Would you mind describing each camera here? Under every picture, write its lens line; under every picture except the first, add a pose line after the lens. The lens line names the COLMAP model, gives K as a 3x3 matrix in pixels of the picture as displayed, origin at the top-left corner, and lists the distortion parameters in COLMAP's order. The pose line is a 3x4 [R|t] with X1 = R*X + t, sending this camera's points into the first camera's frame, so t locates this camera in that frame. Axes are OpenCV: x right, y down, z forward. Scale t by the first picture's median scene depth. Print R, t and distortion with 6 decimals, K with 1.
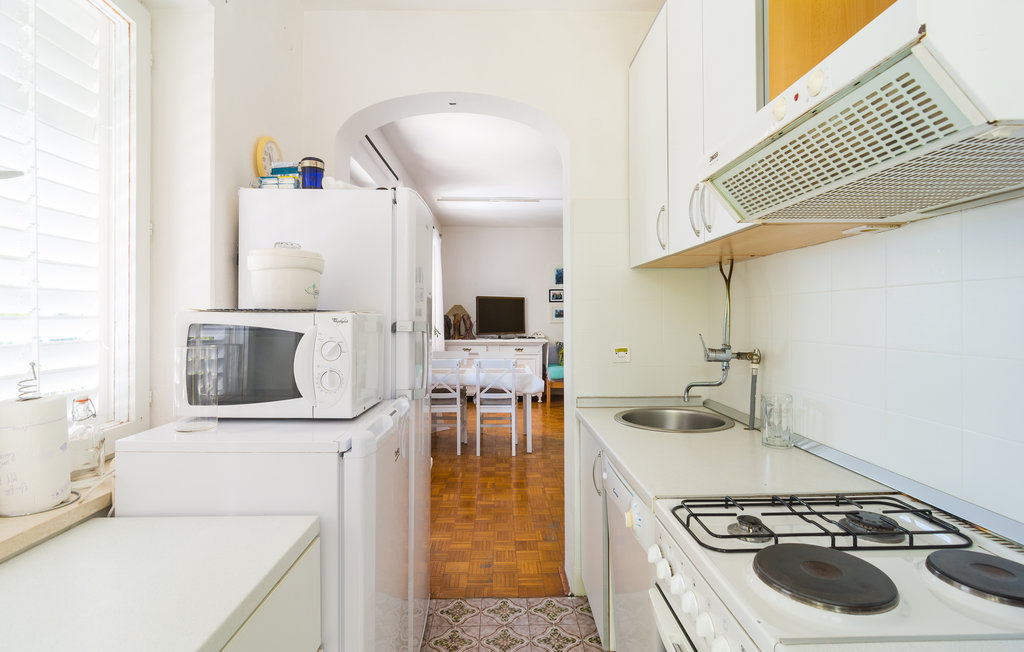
lens RADIAL K [[509.9, 0, 512.4], [0, 509.9, 320.9], [0, 0, 1]] dist [-0.001270, -0.000076]
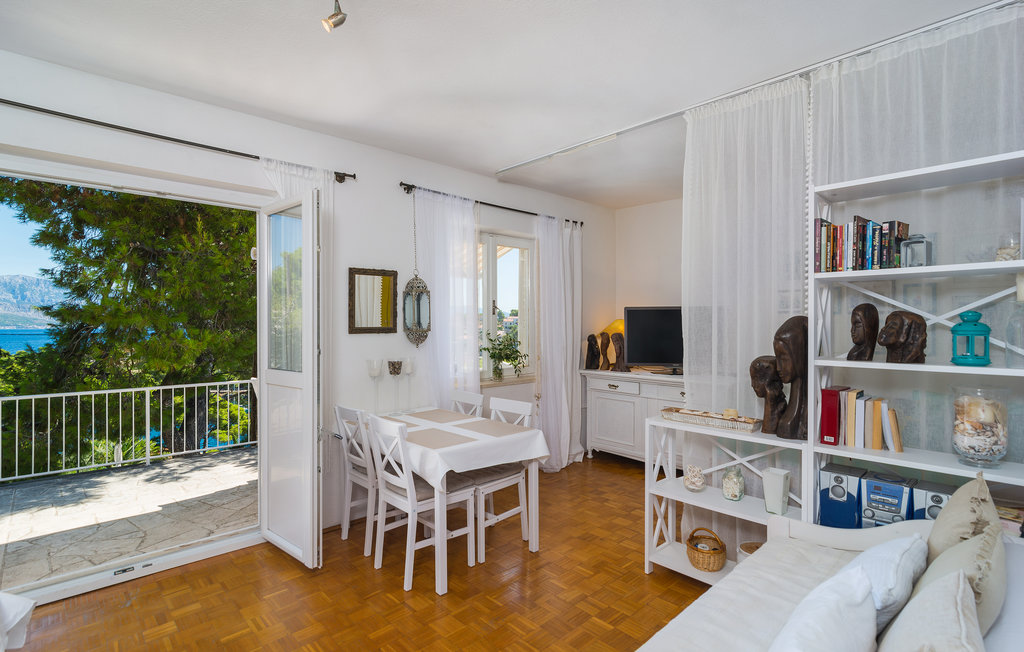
lens RADIAL K [[509.9, 0, 512.1], [0, 509.9, 328.0], [0, 0, 1]] dist [-0.001270, -0.000076]
pose [[0.681175, 0.006146, -0.732095, 0.307478], [-0.003921, 0.999981, 0.004746, -0.022871], [0.732110, -0.000362, 0.681186, 0.442204]]
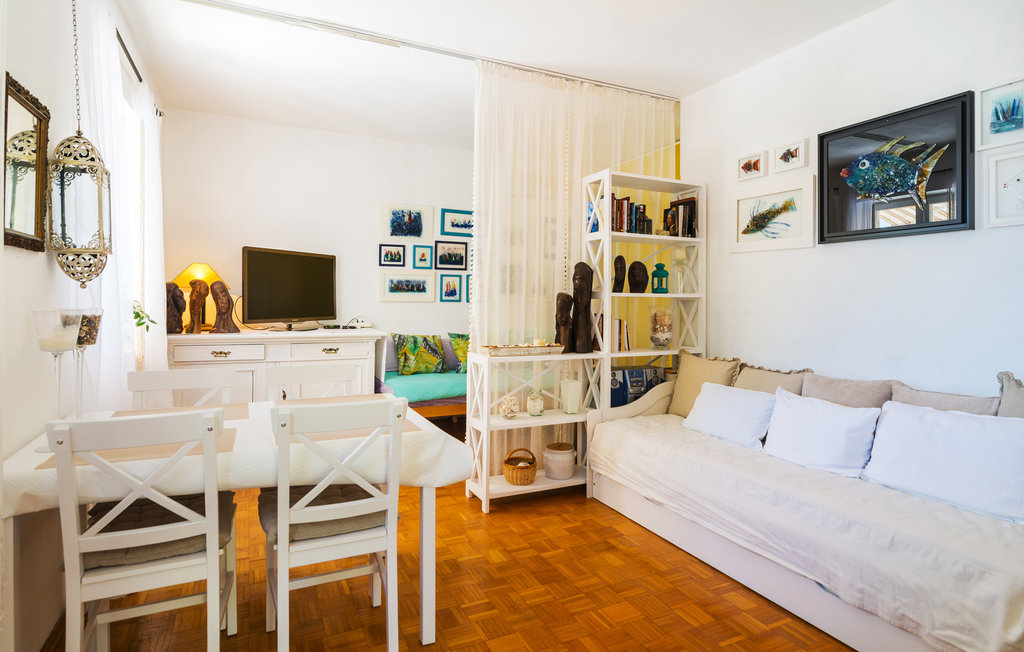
lens RADIAL K [[534.8, 0, 514.9], [0, 534.8, 307.1], [0, 0, 1]] dist [-0.000497, -0.000498]
pose [[0.905228, 0.002261, 0.424920, -0.050692], [-0.004572, 0.999980, 0.004420, 0.007233], [-0.424901, -0.005944, 0.905220, 0.407491]]
